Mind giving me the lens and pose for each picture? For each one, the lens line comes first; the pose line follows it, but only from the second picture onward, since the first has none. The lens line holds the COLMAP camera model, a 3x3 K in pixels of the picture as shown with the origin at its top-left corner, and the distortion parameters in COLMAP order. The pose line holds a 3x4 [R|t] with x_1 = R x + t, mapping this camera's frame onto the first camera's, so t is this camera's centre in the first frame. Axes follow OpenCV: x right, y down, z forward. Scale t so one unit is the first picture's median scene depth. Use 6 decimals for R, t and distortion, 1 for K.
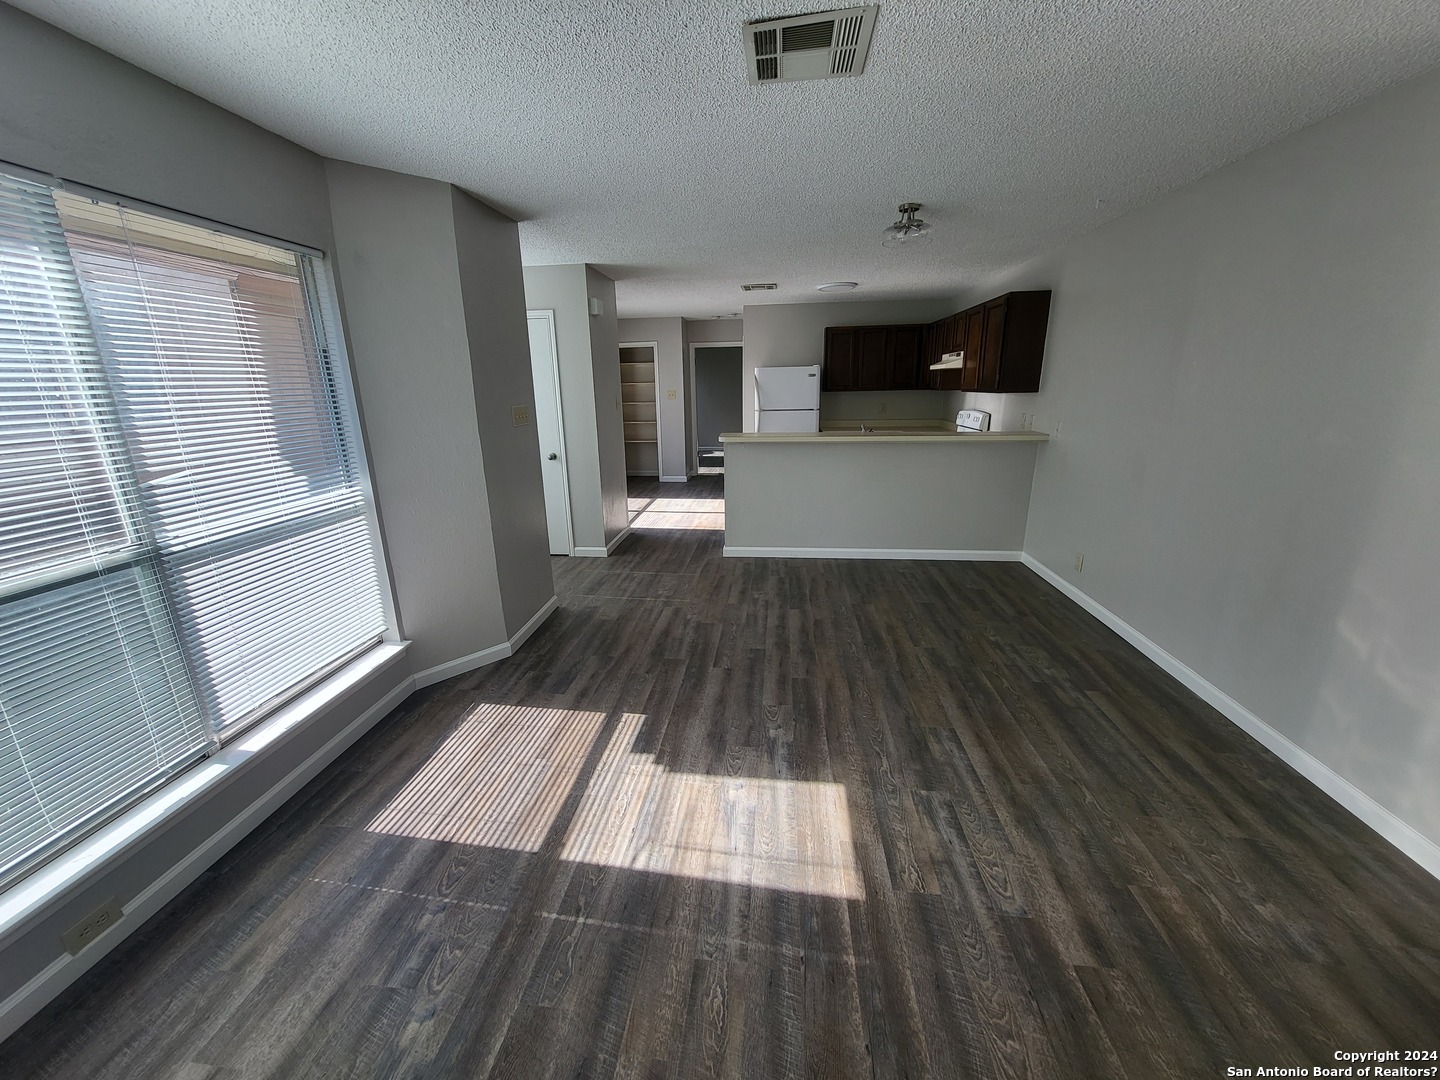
lens RADIAL K [[562.2, 0, 711.4], [0, 562.2, 542.6], [0, 0, 1]] dist [-0.000996, -0.000261]
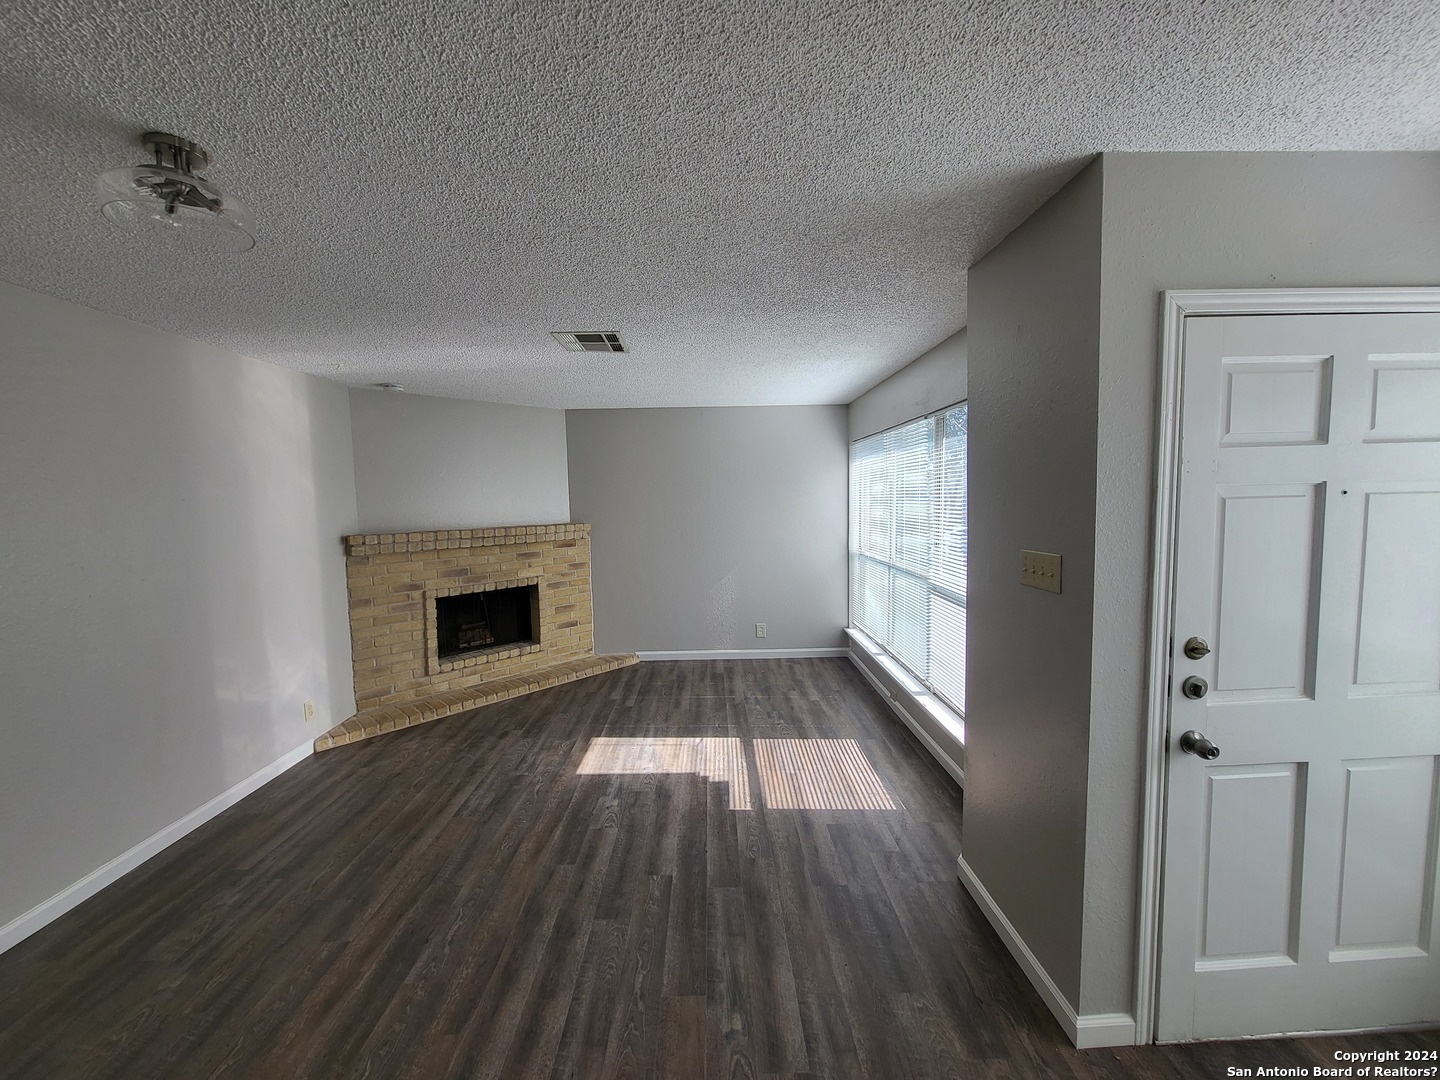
lens RADIAL K [[562.2, 0, 725.8], [0, 562.2, 537.0], [0, 0, 1]] dist [-0.000996, -0.000261]
pose [[-0.988051, 0.049066, -0.146107, 0.027073], [-0.004153, 0.939153, 0.343473, -0.641437], [0.154070, 0.339976, -0.927728, 2.108702]]
